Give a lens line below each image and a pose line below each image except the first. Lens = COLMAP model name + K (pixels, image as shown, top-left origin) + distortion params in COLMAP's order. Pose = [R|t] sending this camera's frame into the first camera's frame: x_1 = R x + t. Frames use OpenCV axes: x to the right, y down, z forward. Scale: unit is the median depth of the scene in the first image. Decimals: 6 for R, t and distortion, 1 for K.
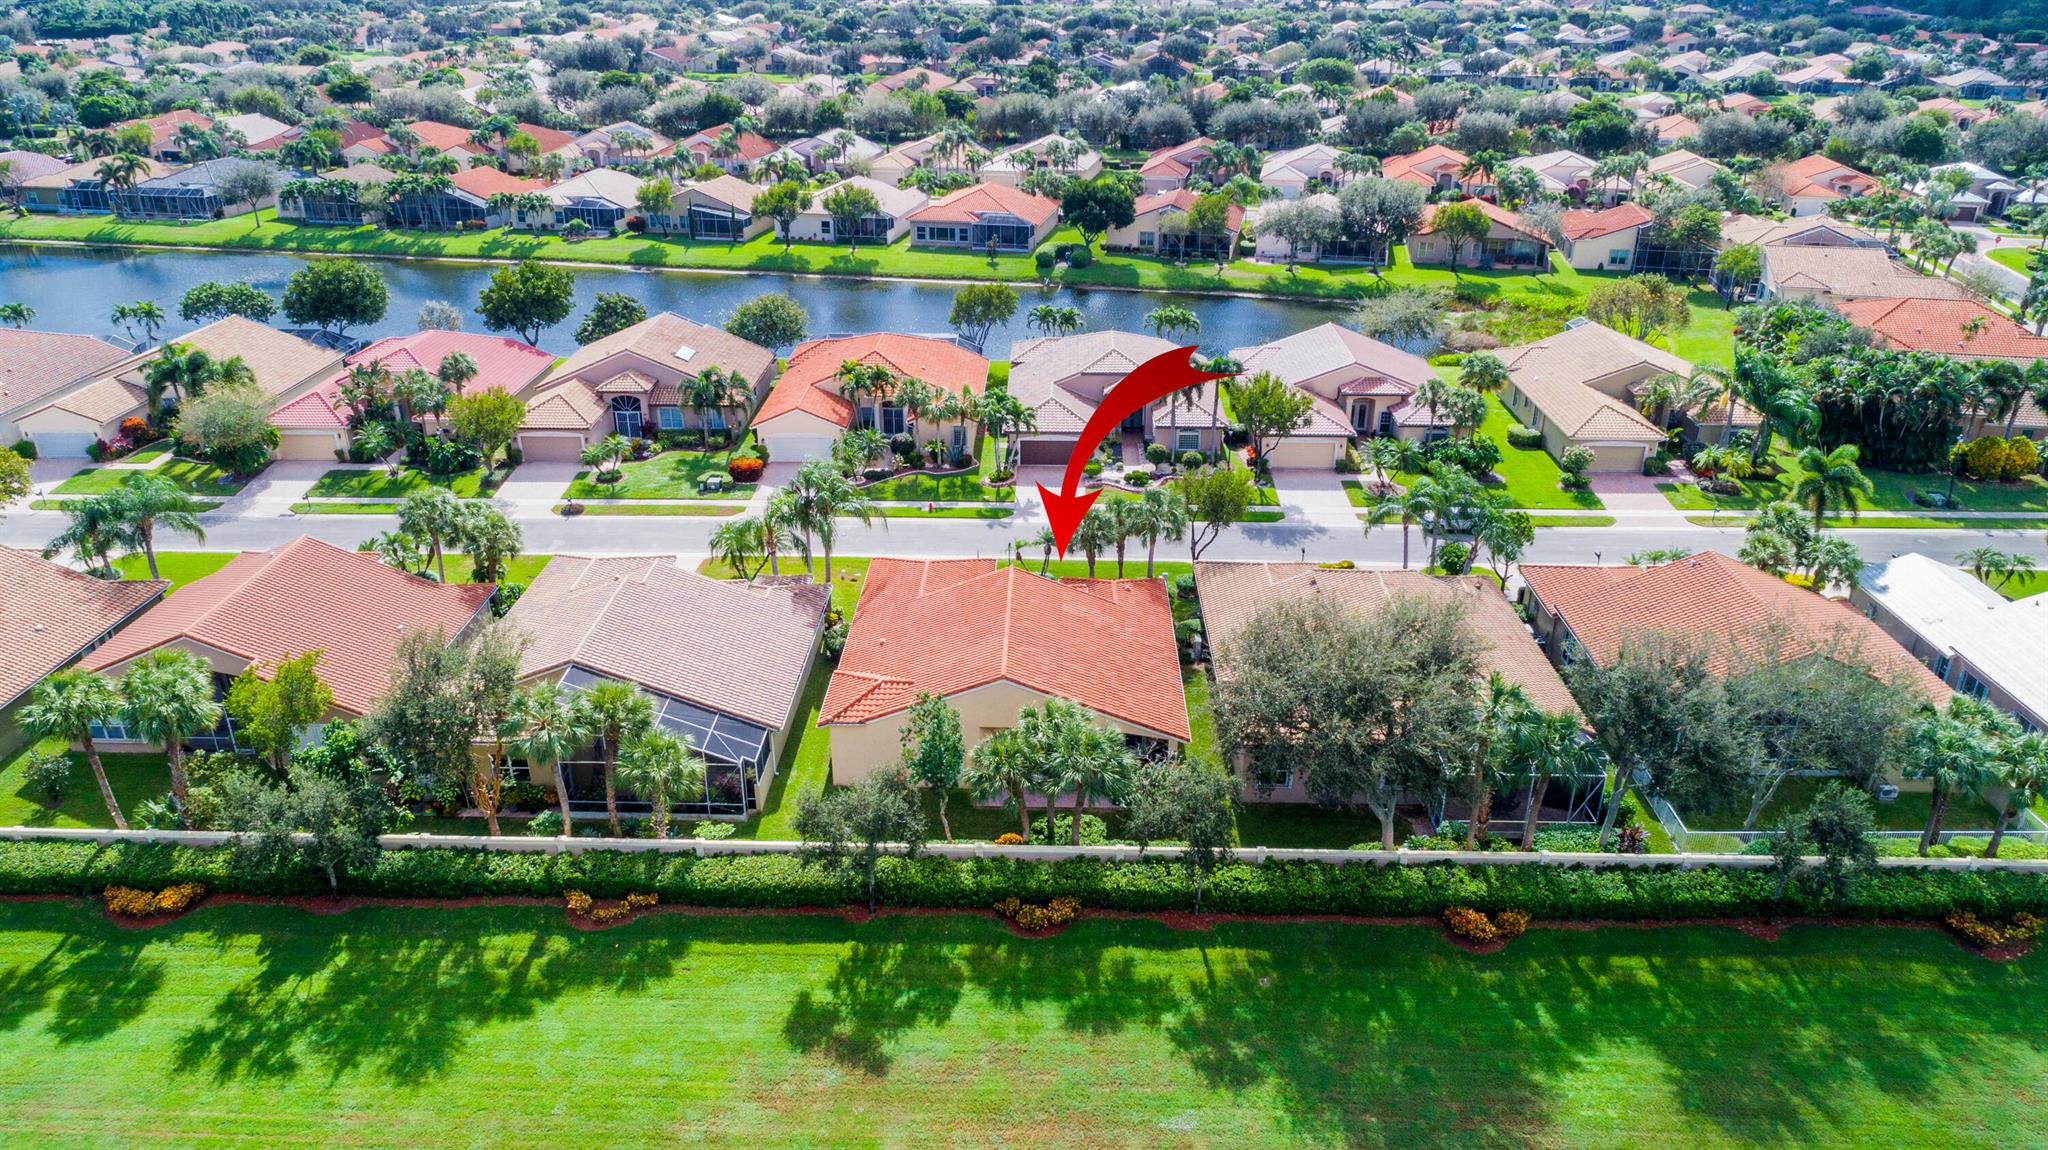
lens RADIAL K [[1437.5, 0, 1021.7], [0, 1437.5, 576.3], [0, 0, 1]] dist [-0.020845, 0.013096]
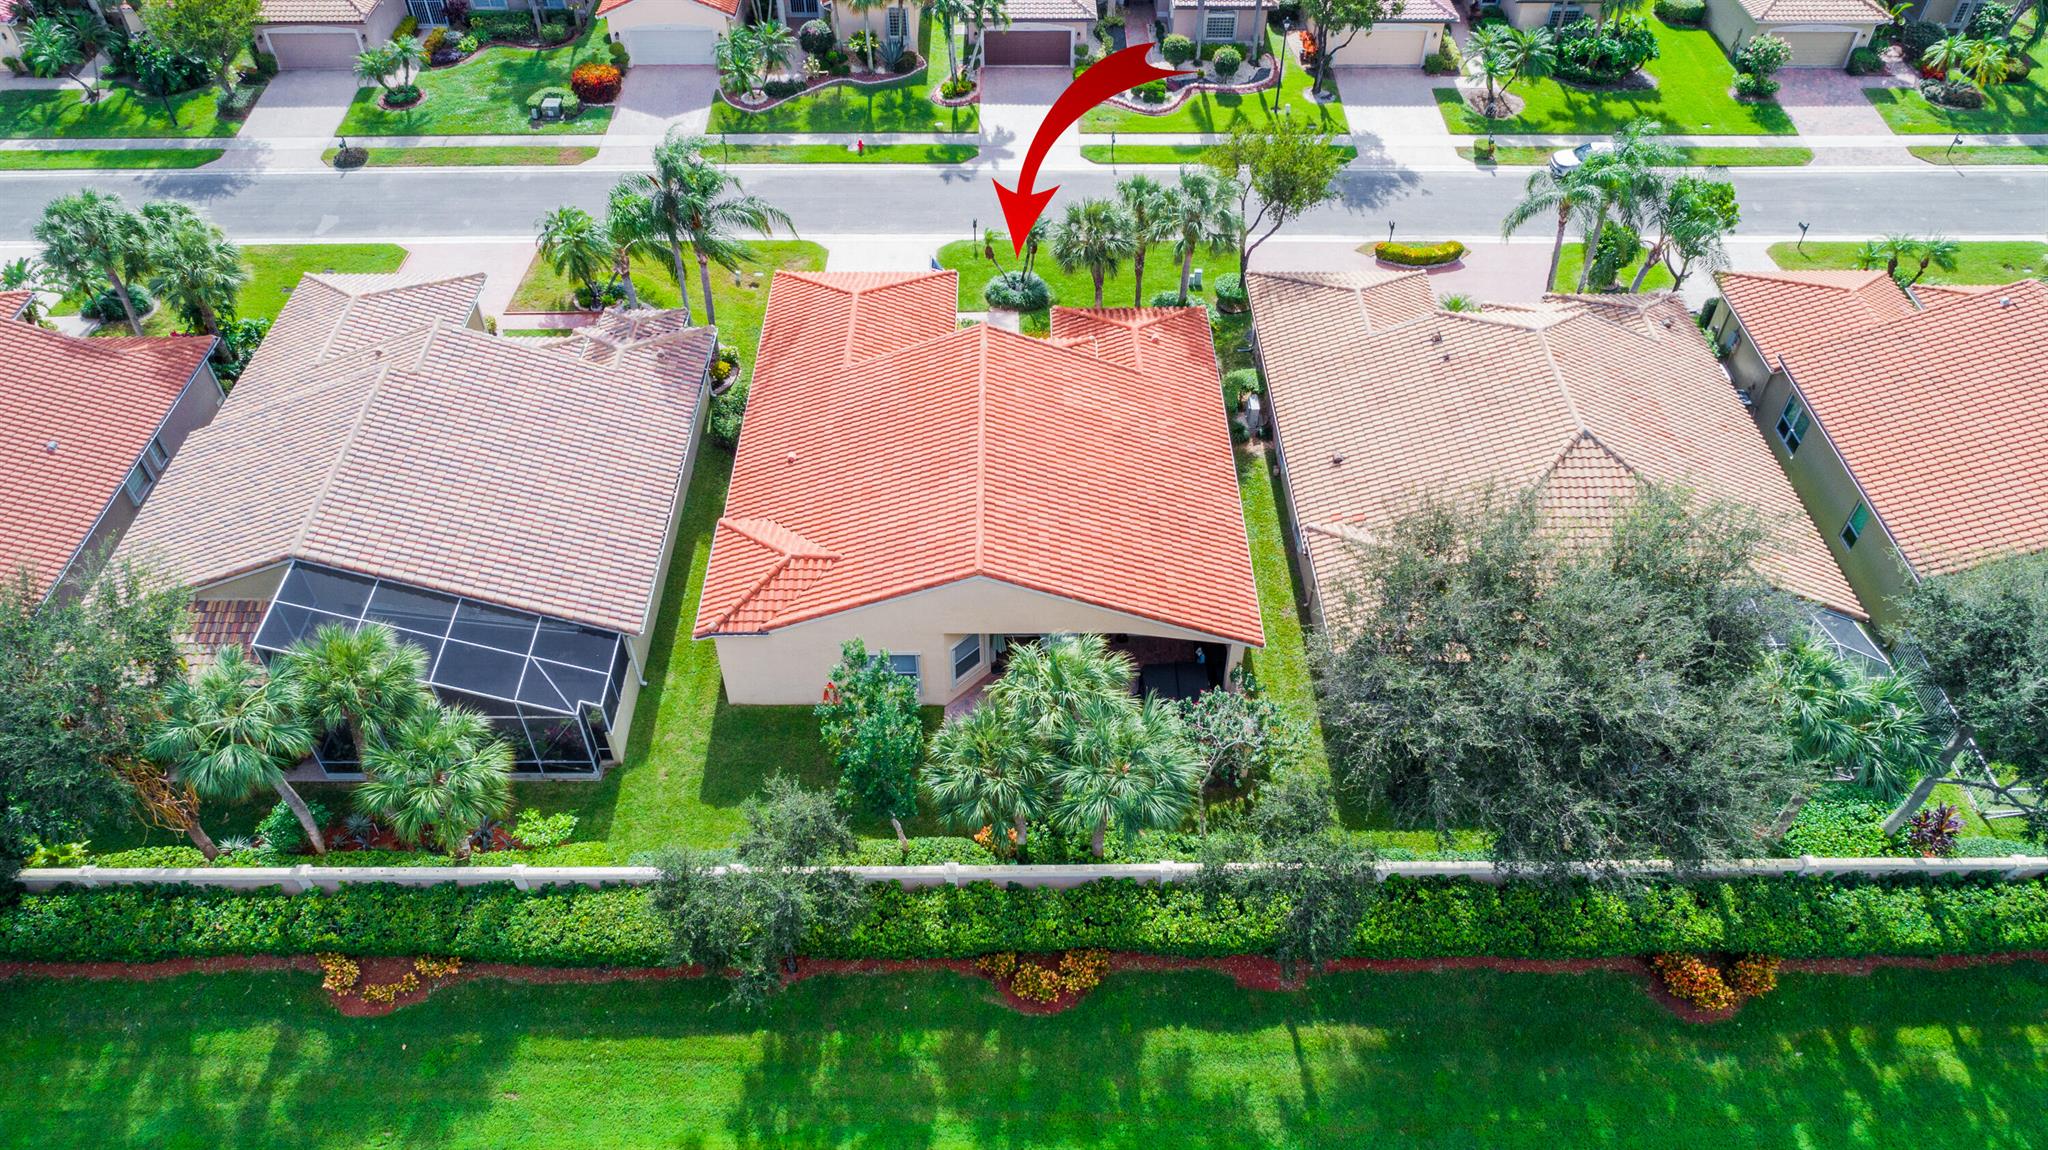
lens RADIAL K [[1437.5, 0, 1032.0], [0, 1437.5, 573.9], [0, 0, 1]] dist [-0.020845, 0.013096]
pose [[0.999245, -0.025630, 0.029208, -0.006395], [0.013624, 0.935007, 0.354368, -0.125877], [-0.036393, -0.353703, 0.934650, 0.330161]]
